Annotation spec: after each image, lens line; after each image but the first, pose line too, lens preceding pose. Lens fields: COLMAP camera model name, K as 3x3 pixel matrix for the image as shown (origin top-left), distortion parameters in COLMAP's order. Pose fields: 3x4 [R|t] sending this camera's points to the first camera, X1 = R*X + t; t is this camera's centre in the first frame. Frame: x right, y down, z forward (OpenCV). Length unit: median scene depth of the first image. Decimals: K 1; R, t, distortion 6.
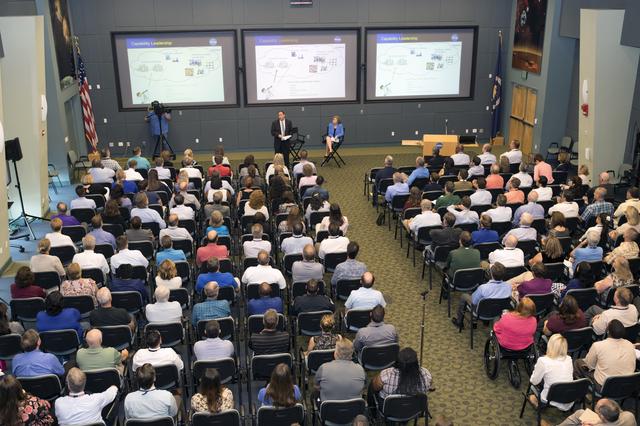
lens RADIAL K [[685.9, 0, 320.0], [0, 685.9, 213.0], [0, 0, 1]] dist [-0.006423, -0.012437]
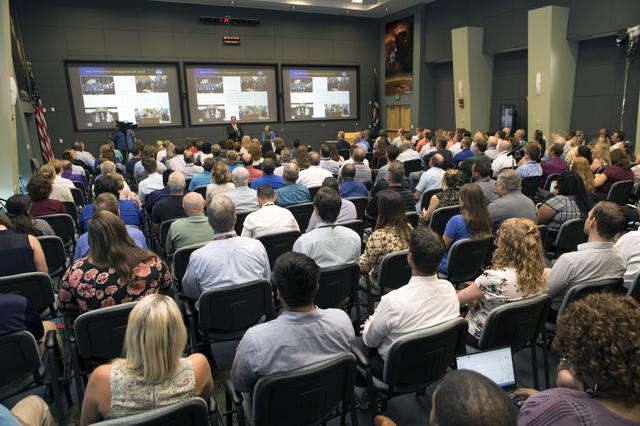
lens RADIAL K [[448.6, 0, 320.0], [0, 448.6, 213.0], [0, 0, 1]] dist [-0.001238, 0.002142]
pose [[0.950994, -0.086763, 0.296787, -0.143124], [0.121391, 0.987526, -0.100278, 0.104295], [-0.284385, 0.131391, 0.949664, 0.213463]]
